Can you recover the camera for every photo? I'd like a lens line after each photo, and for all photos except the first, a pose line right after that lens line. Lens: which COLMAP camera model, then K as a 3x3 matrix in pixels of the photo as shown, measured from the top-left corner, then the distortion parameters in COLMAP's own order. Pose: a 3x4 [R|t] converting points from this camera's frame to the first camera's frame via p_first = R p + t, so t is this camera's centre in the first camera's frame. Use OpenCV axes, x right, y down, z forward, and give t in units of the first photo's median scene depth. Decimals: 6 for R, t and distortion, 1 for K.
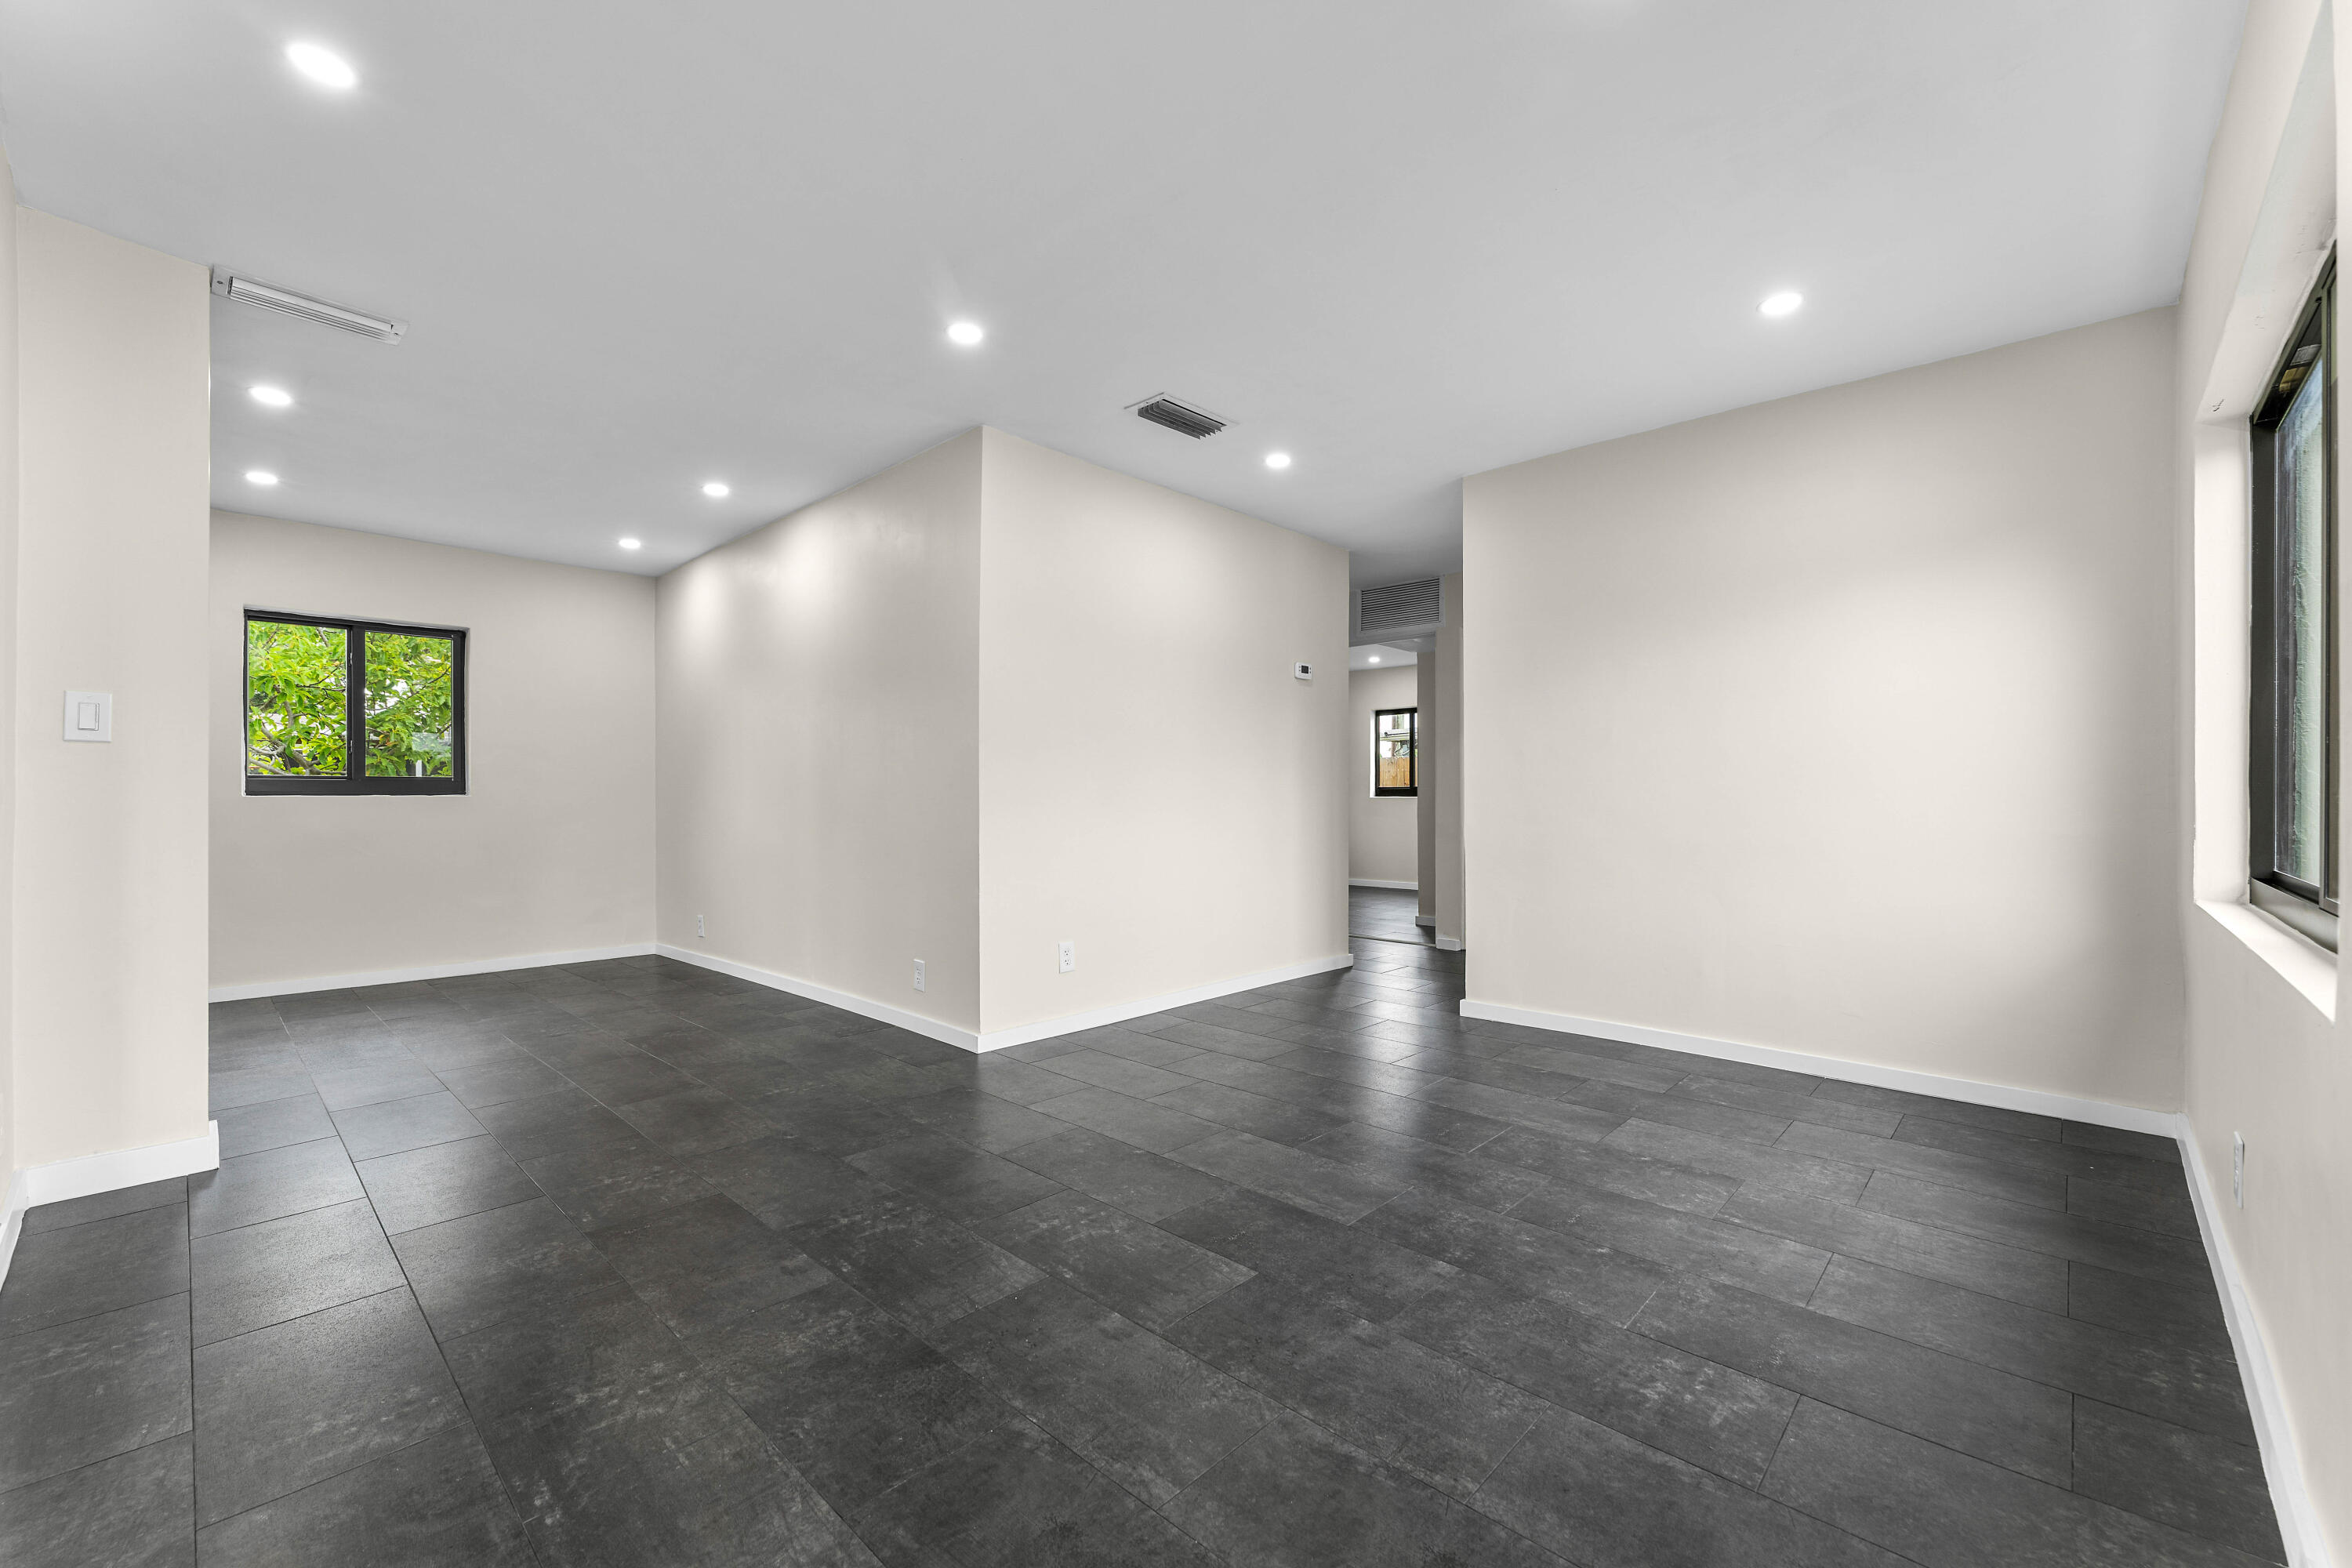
lens RADIAL K [[941.5, 0, 1185.1], [0, 941.5, 796.0], [0, 0, 1]] dist [-0.000725, 0.000369]
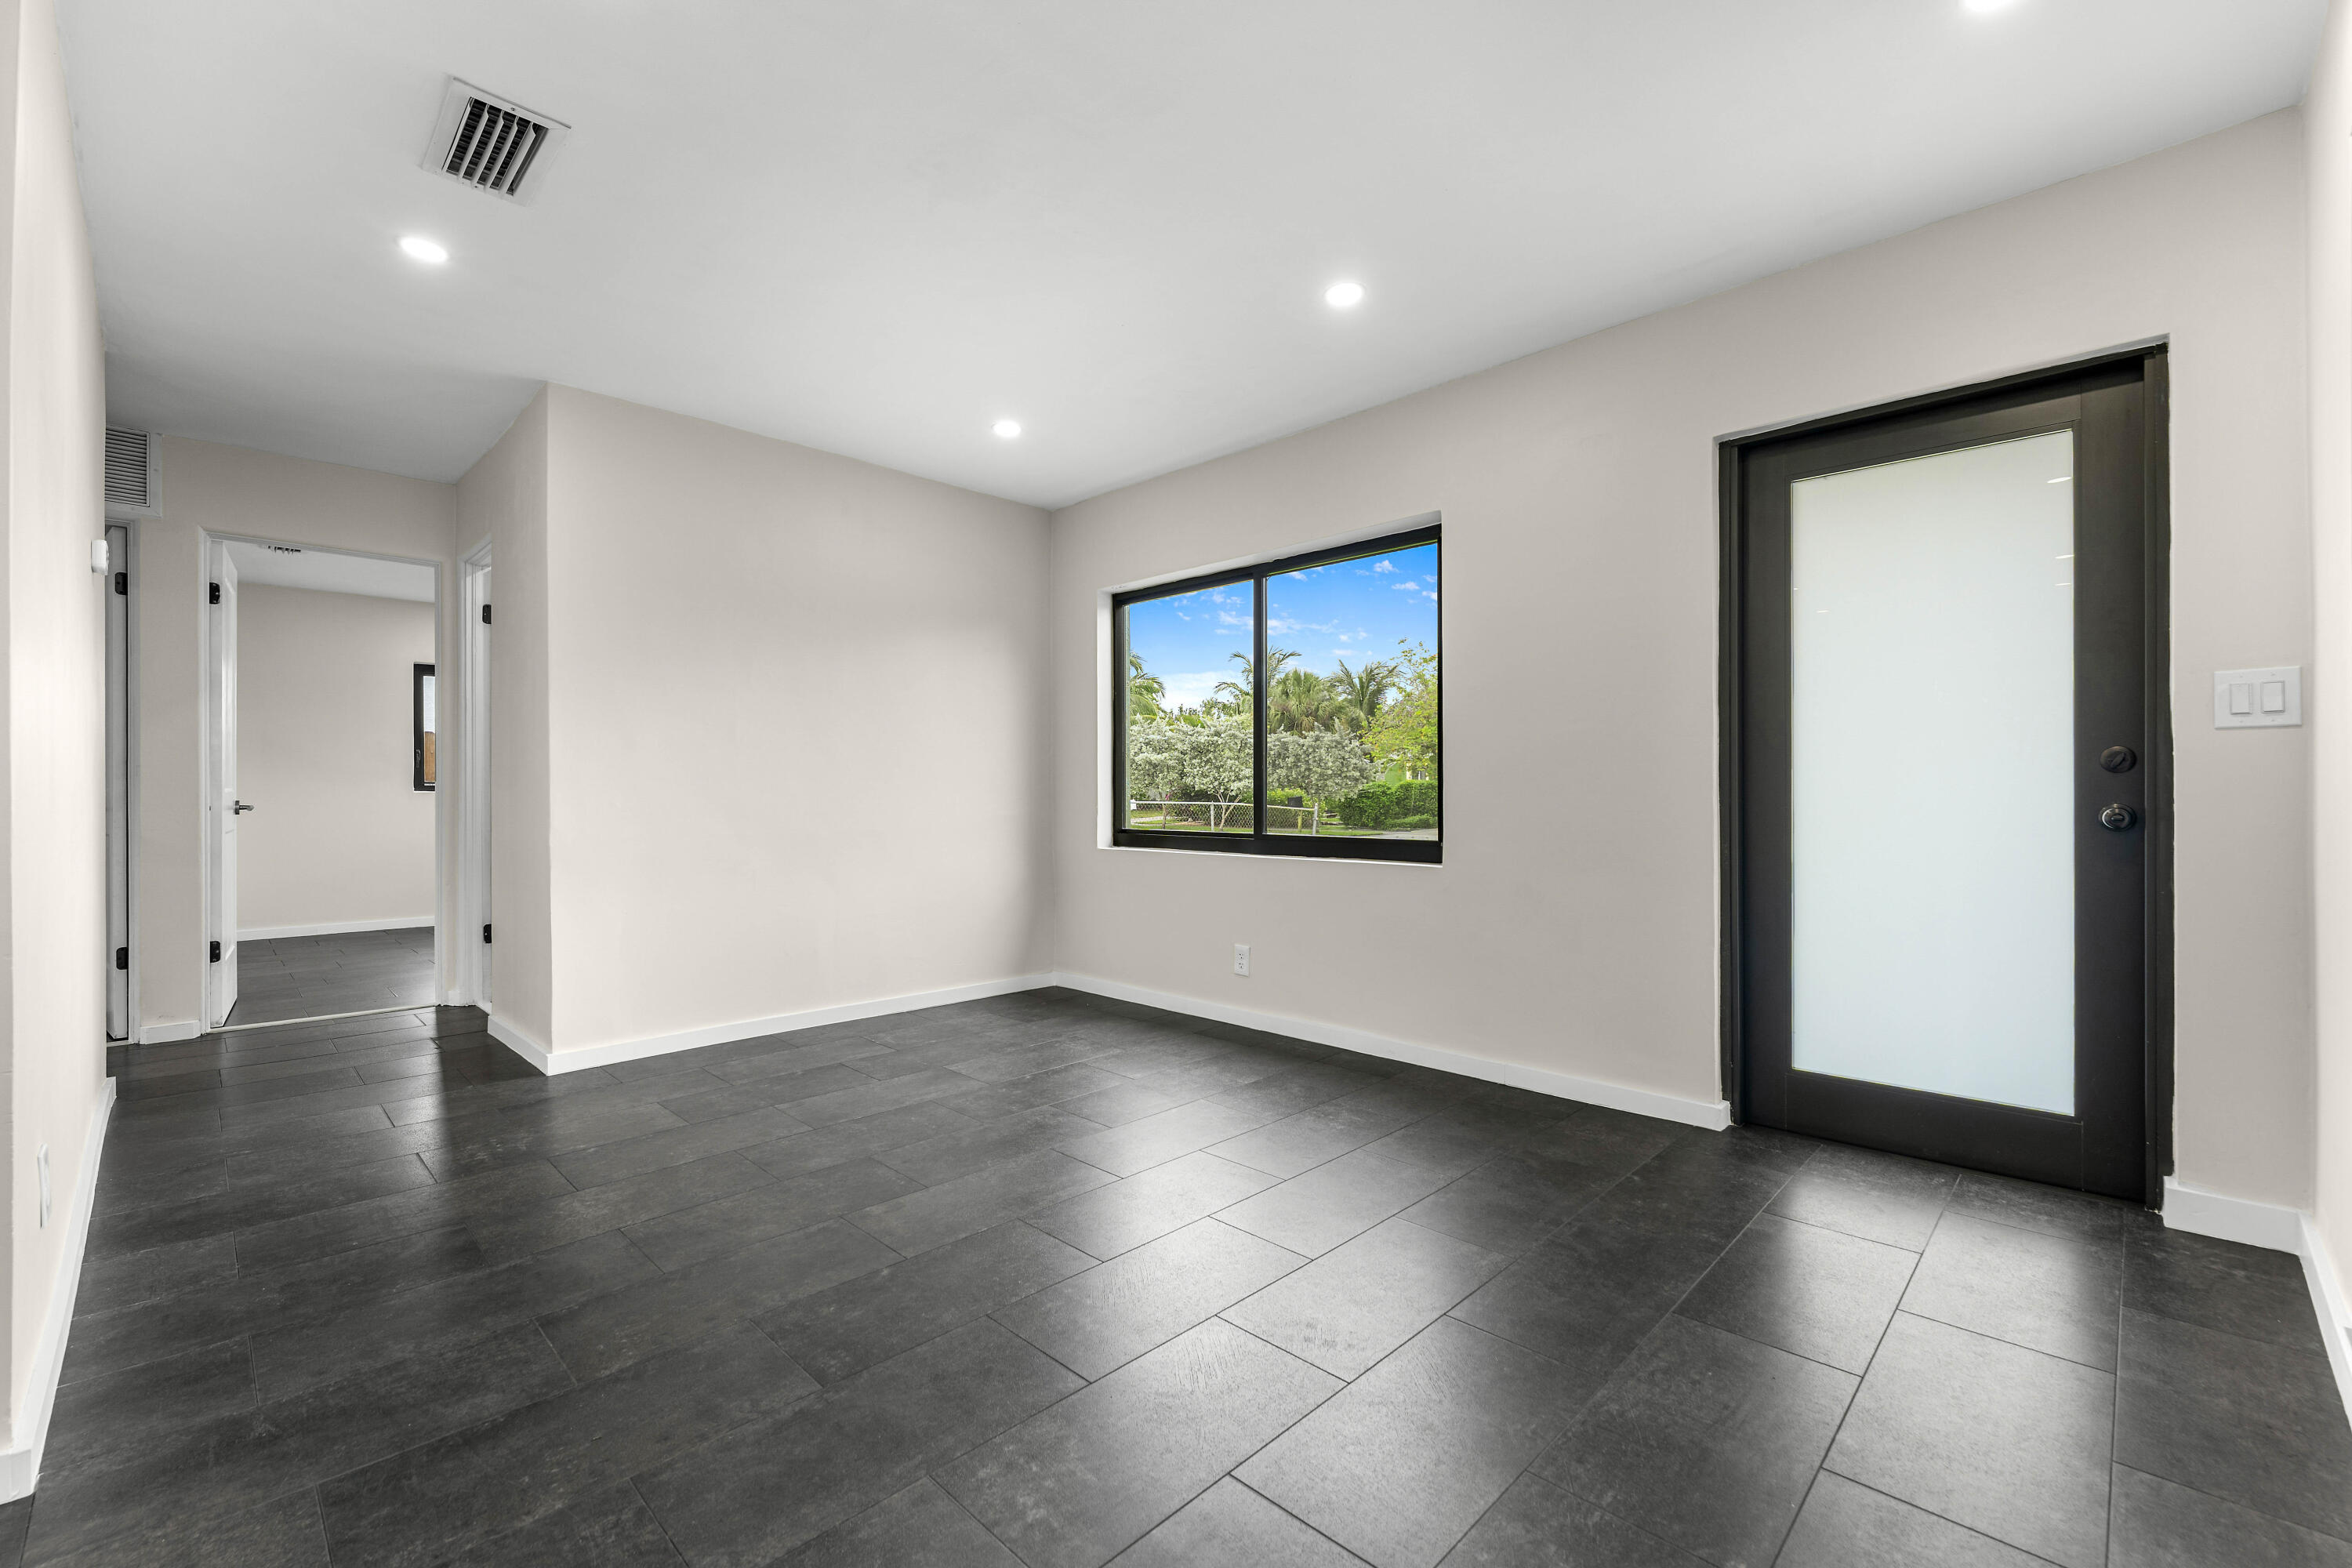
lens RADIAL K [[986.3, 0, 1172.6], [0, 986.3, 791.2], [0, 0, 1]] dist [-0.002009, -0.000214]
pose [[0.030630, -0.000415, 0.999531, -0.800458], [0.001502, 0.999999, 0.000369, 0.000288], [-0.999530, 0.001490, 0.030630, 0.736474]]
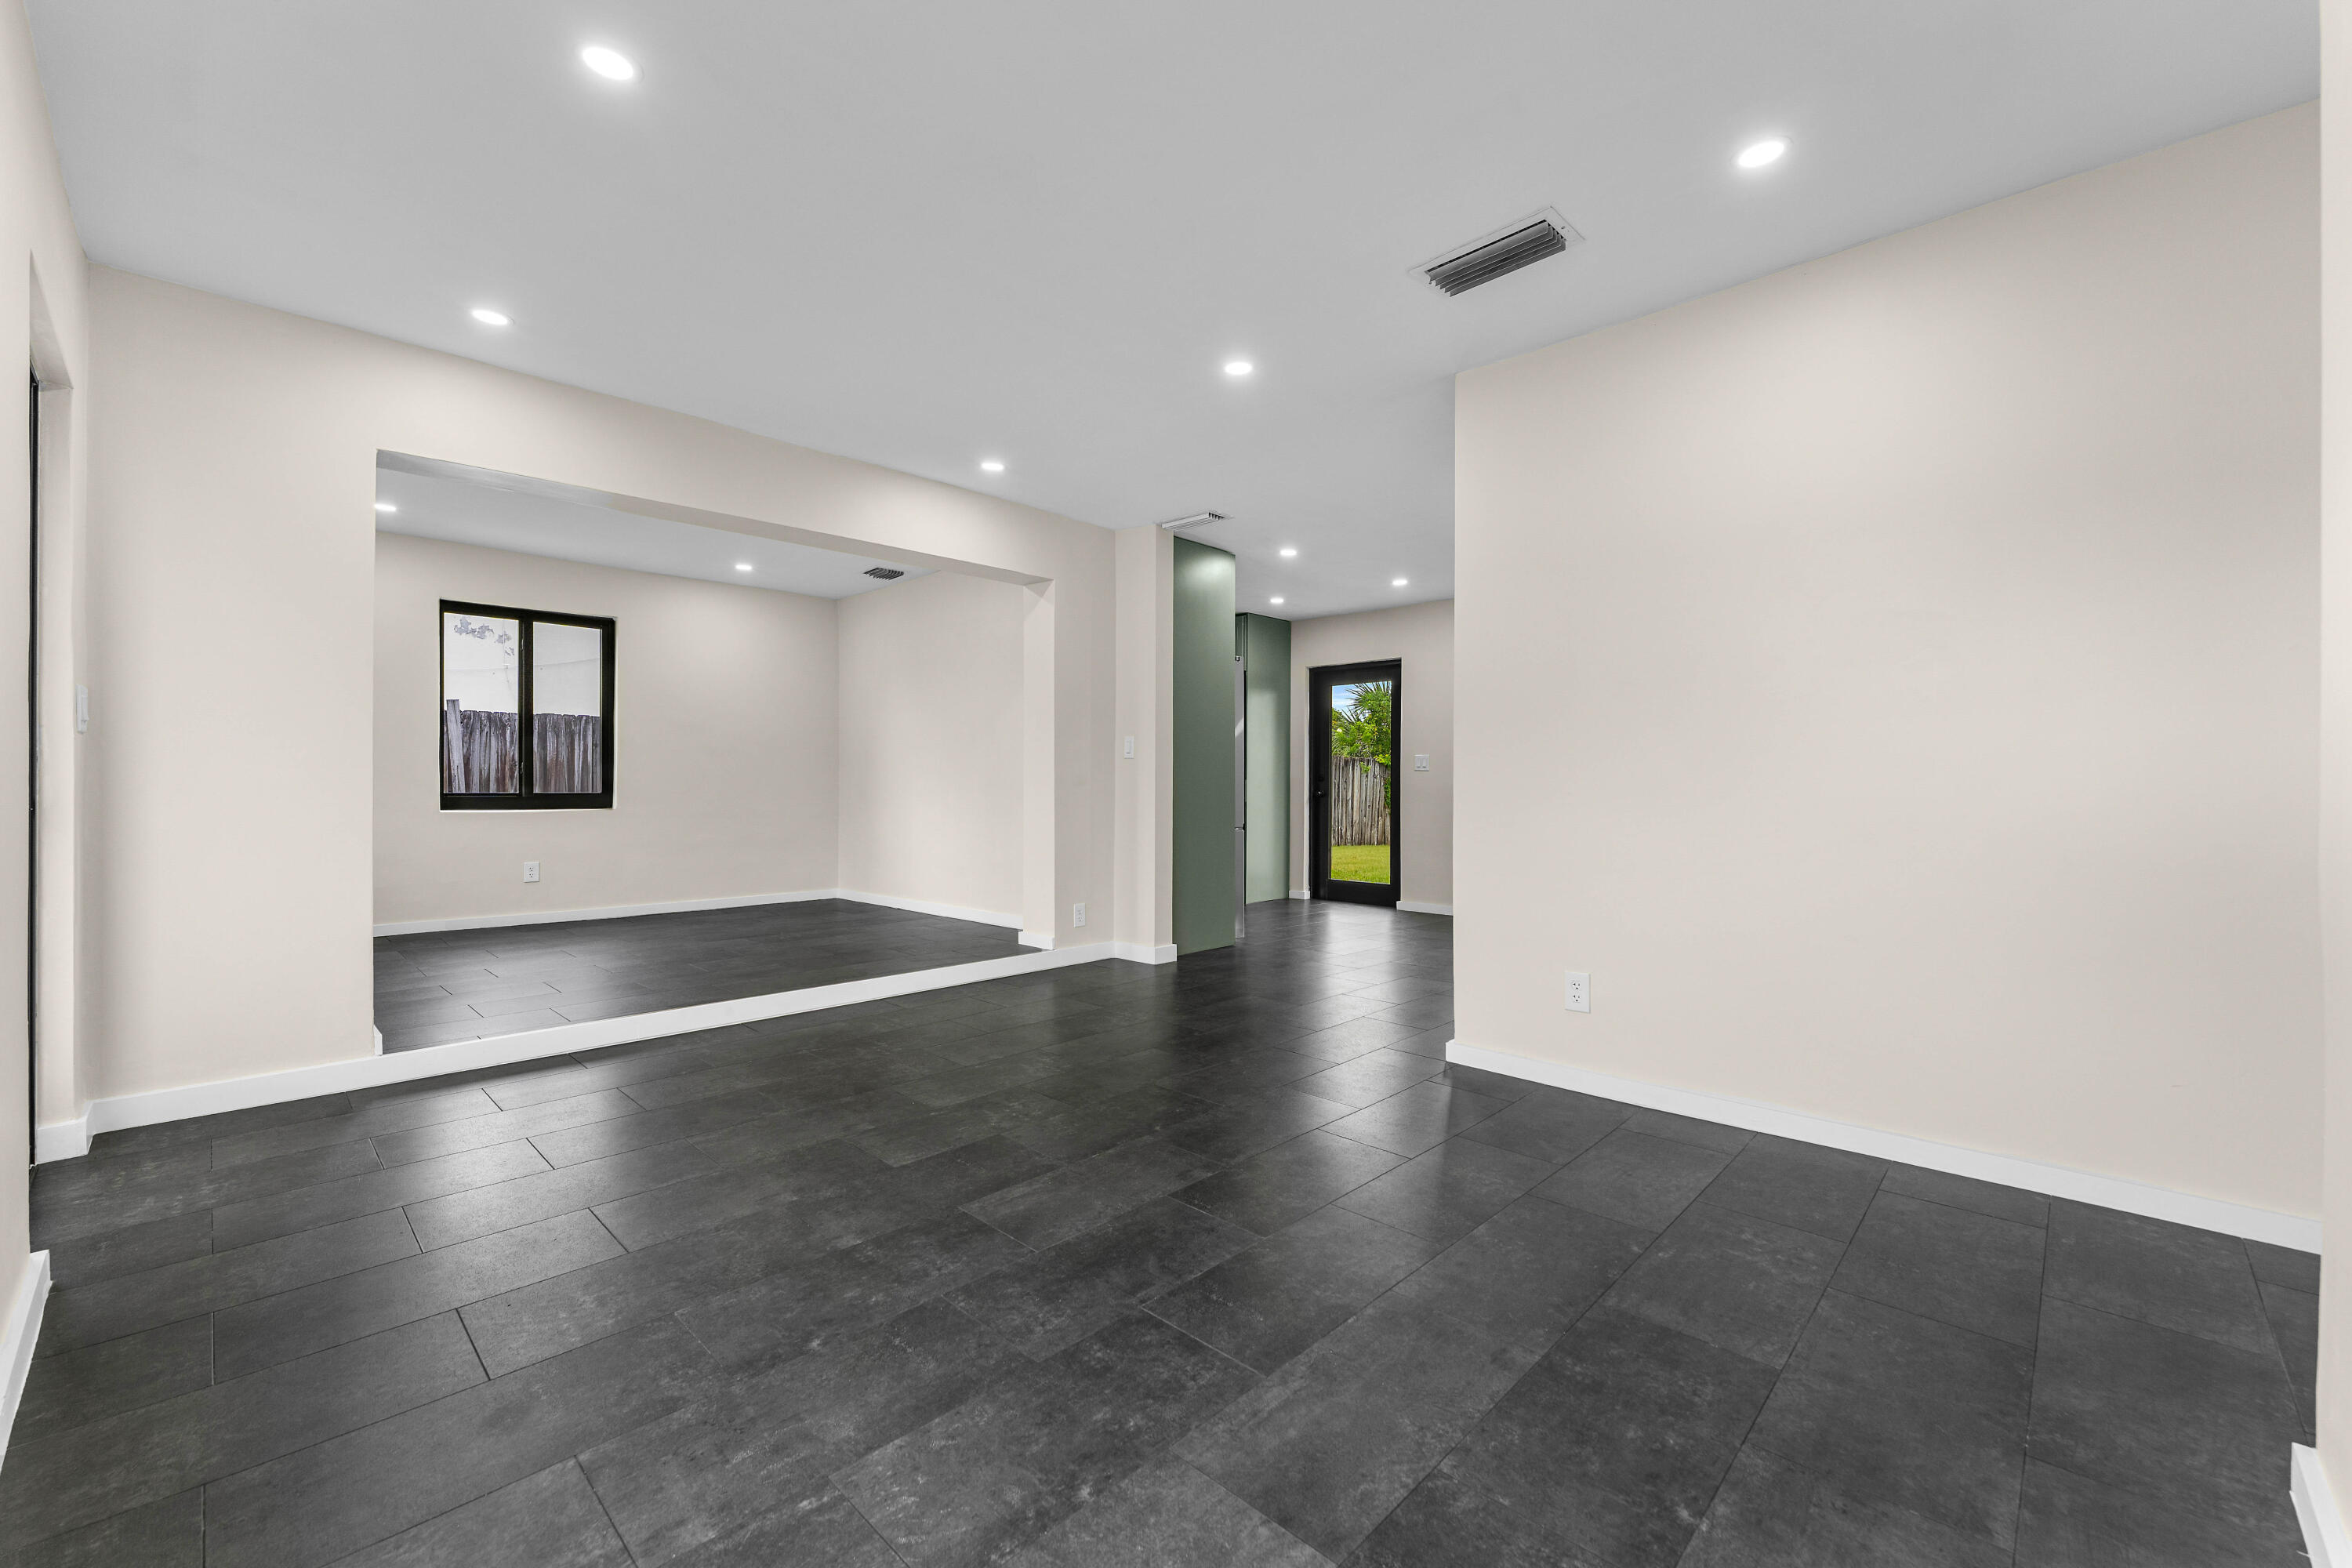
lens RADIAL K [[941.5, 0, 1185.1], [0, 941.5, 796.0], [0, 0, 1]] dist [-0.000725, 0.000369]
pose [[-0.009724, 0.011534, -0.999886, 0.956885], [-0.000183, 0.999933, 0.011536, 0.002723], [0.999953, 0.000295, -0.009721, 1.020174]]
